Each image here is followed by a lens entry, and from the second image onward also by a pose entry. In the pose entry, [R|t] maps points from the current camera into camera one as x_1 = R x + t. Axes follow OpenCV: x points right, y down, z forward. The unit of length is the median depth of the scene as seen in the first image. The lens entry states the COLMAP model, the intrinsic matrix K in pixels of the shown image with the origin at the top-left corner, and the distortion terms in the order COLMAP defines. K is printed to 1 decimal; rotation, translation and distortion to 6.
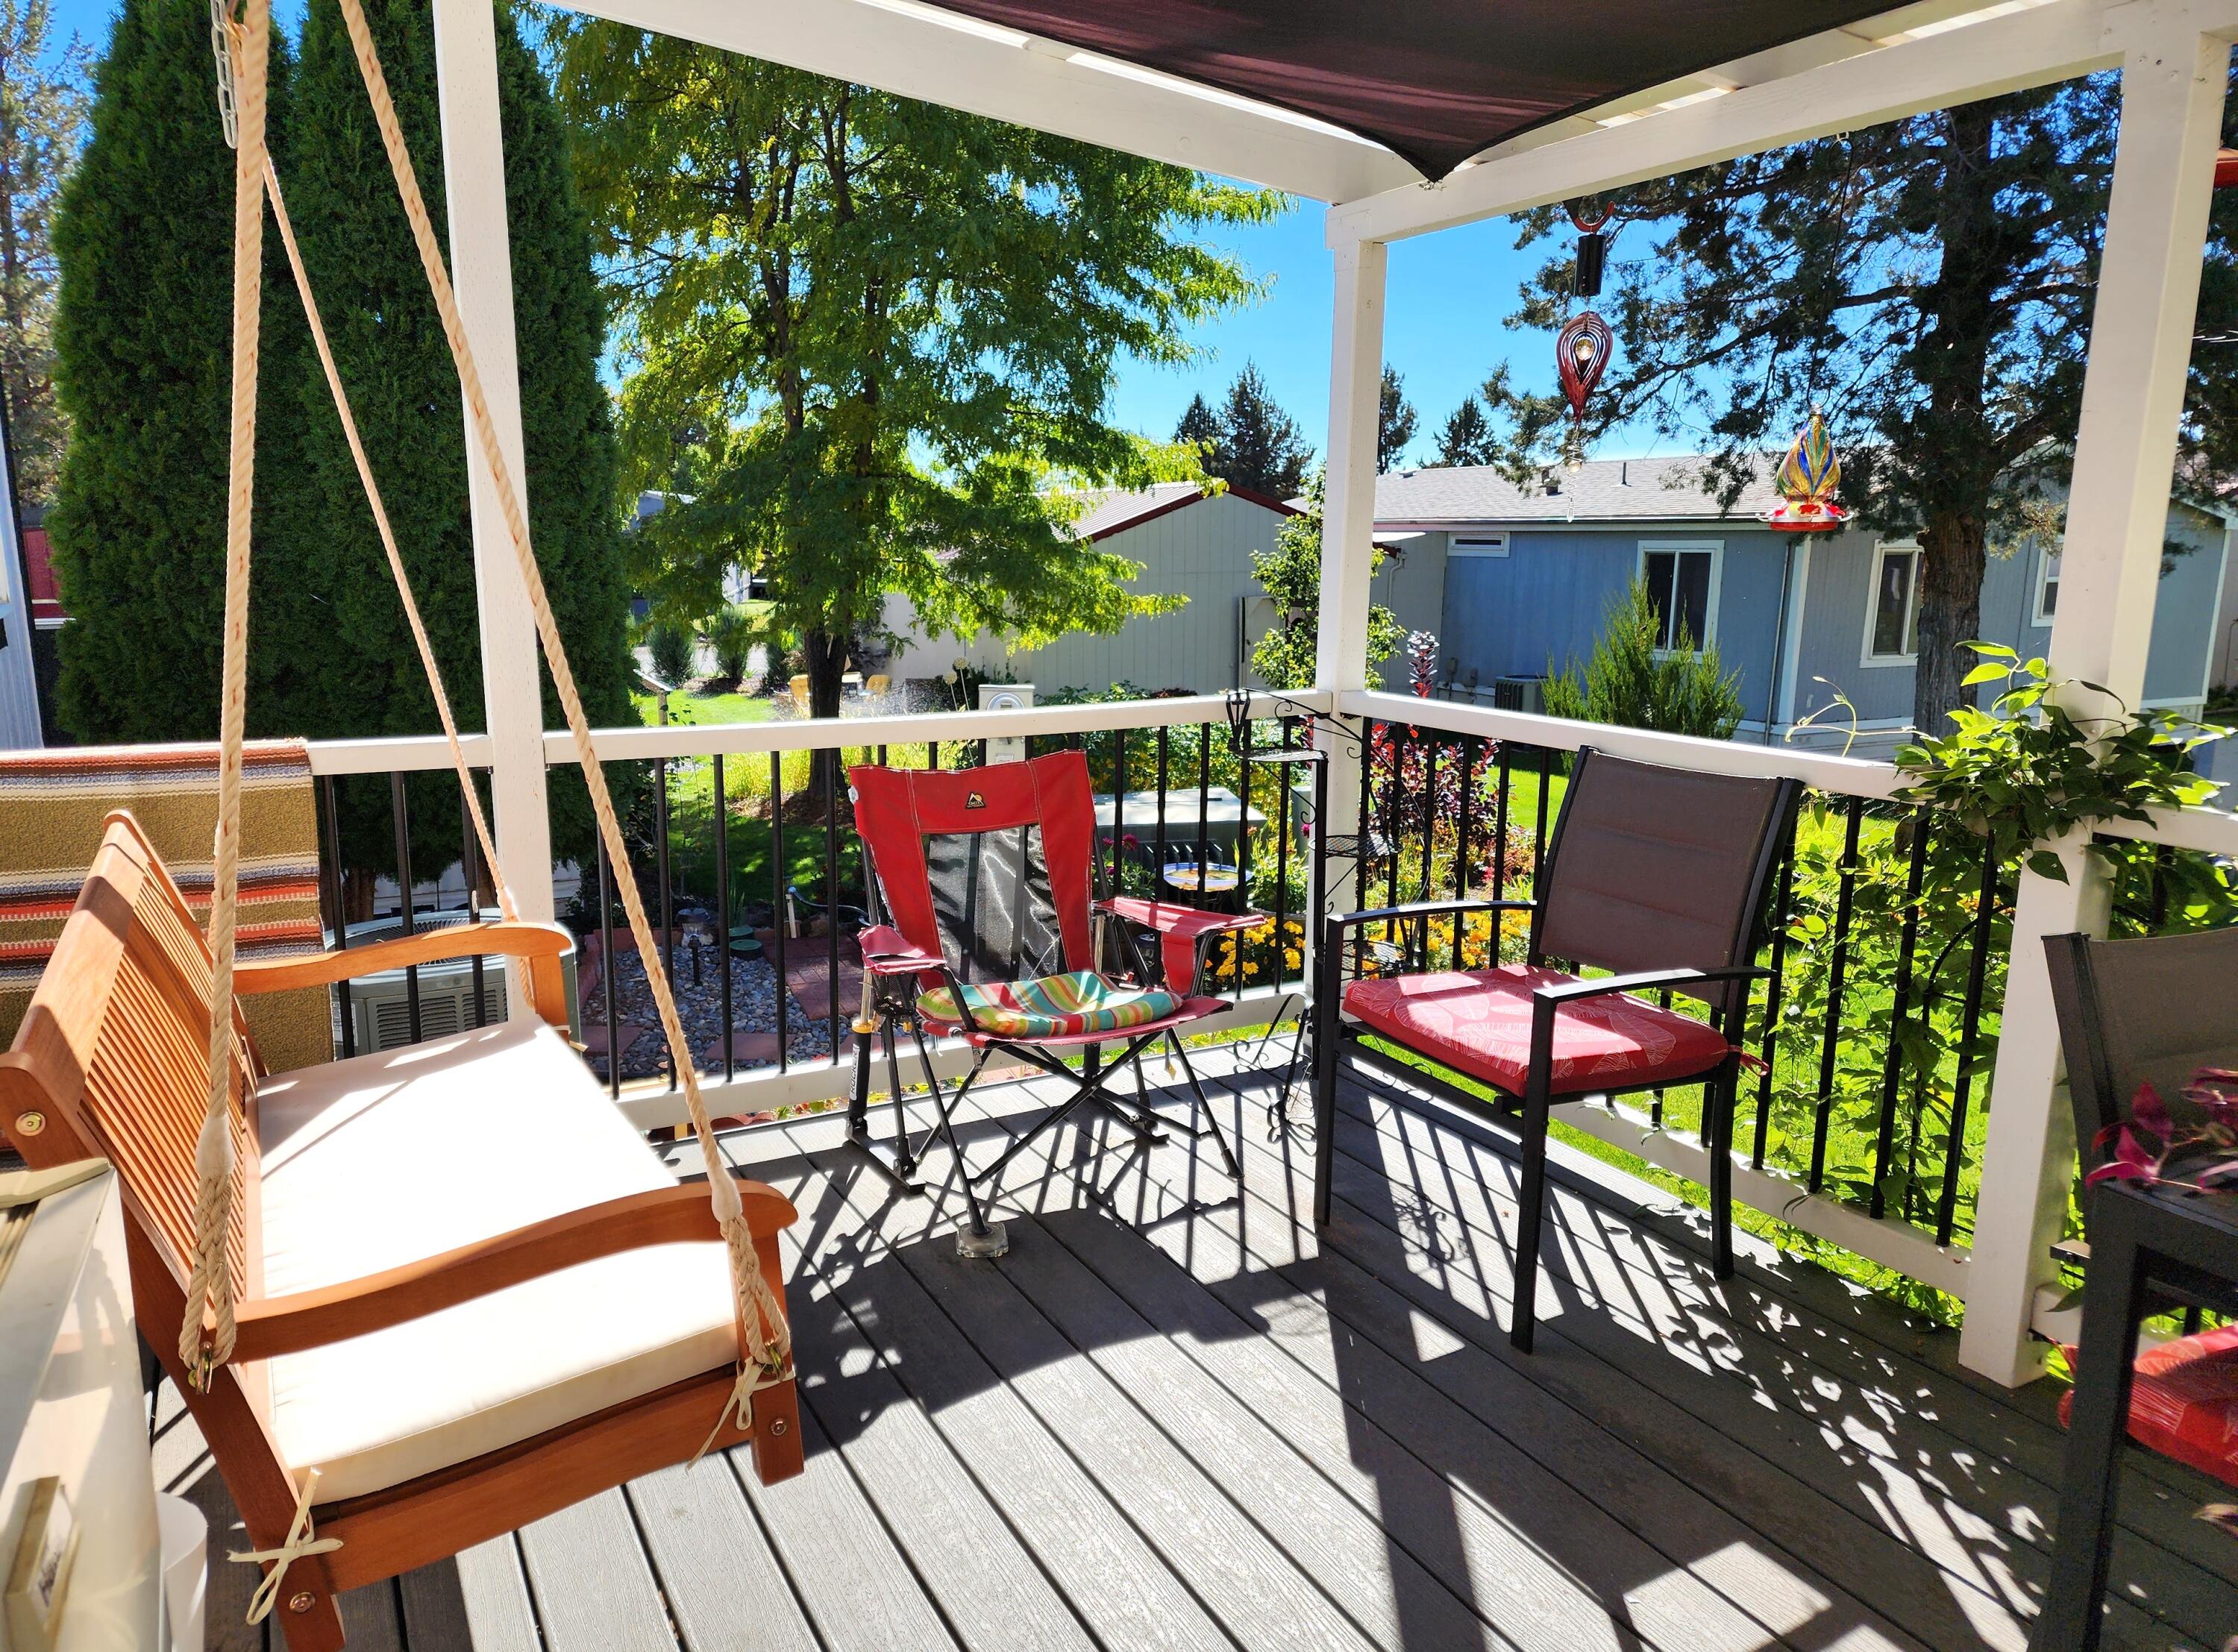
lens RADIAL K [[1518.4, 0, 1121.5], [0, 1518.4, 826.2], [0, 0, 1]] dist [0.004844, -0.006483]
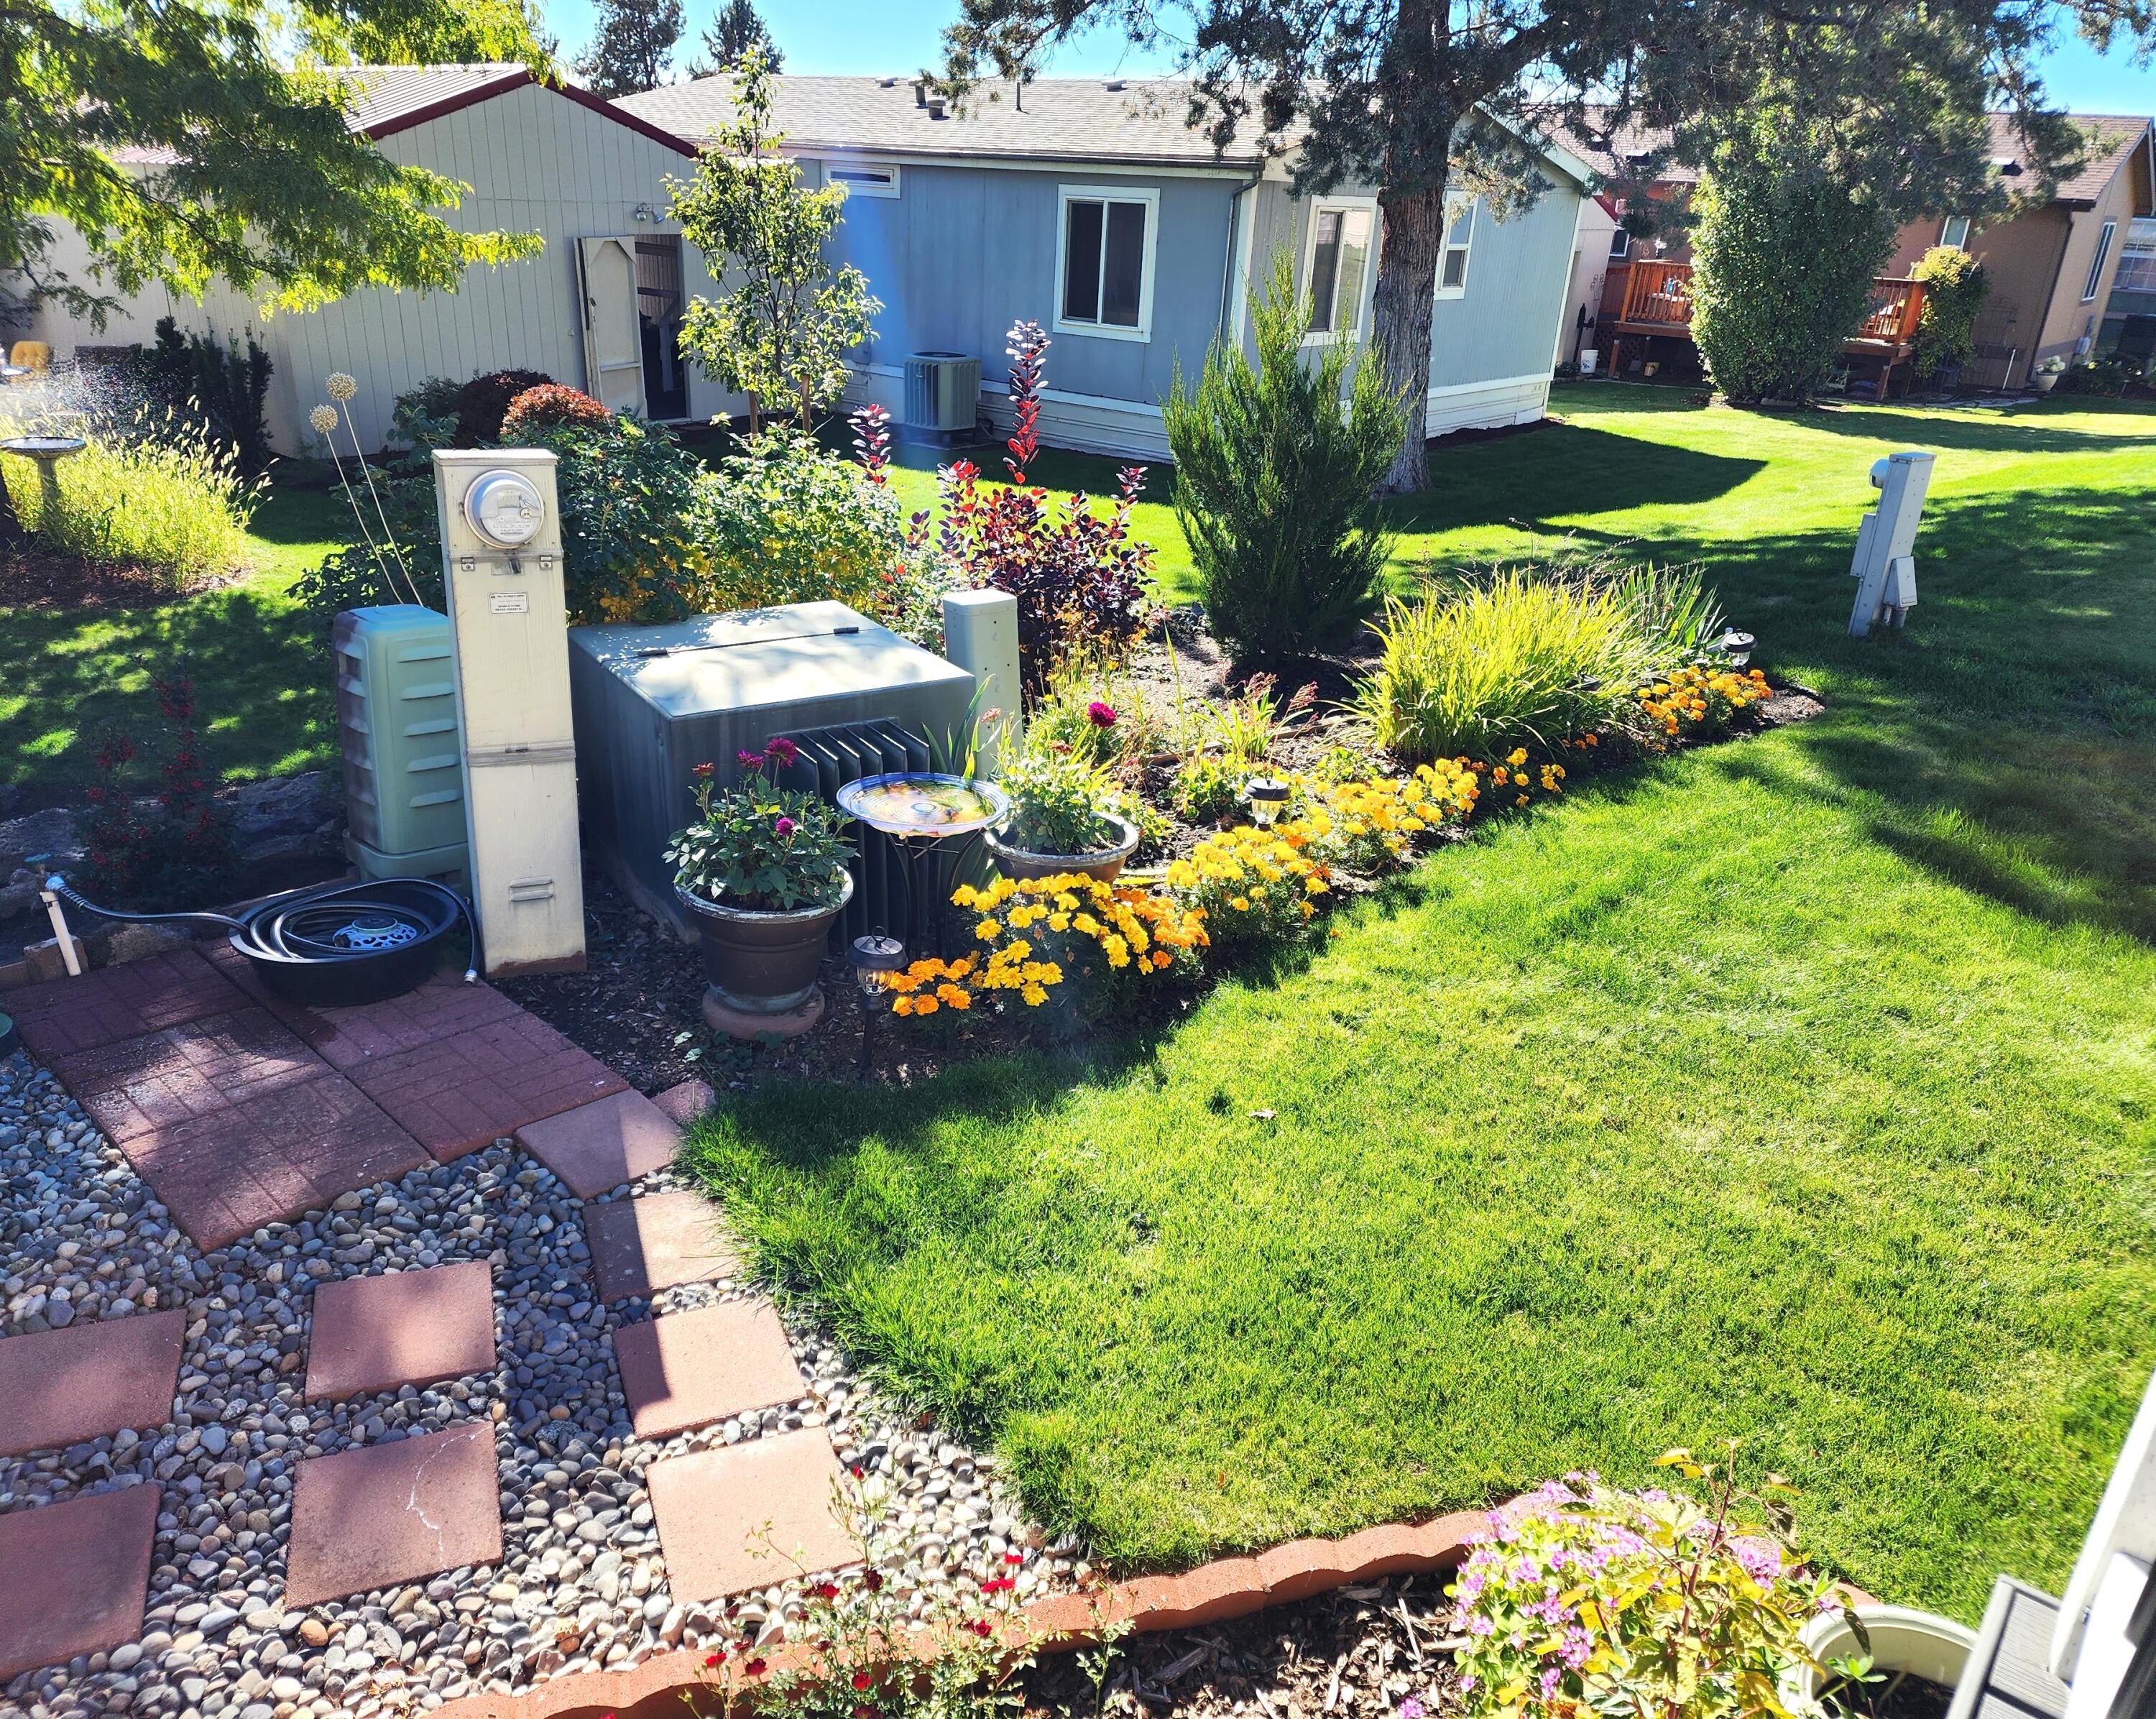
lens RADIAL K [[1540.2, 0, 1077.2], [0, 1540.2, 872.8], [0, 0, 1]] dist [0.032169, -0.026250]
pose [[0.909871, -0.127879, 0.394692, -0.052003], [0.030322, 0.969266, 0.244139, -0.033569], [-0.413782, -0.210167, 0.885785, 0.192744]]
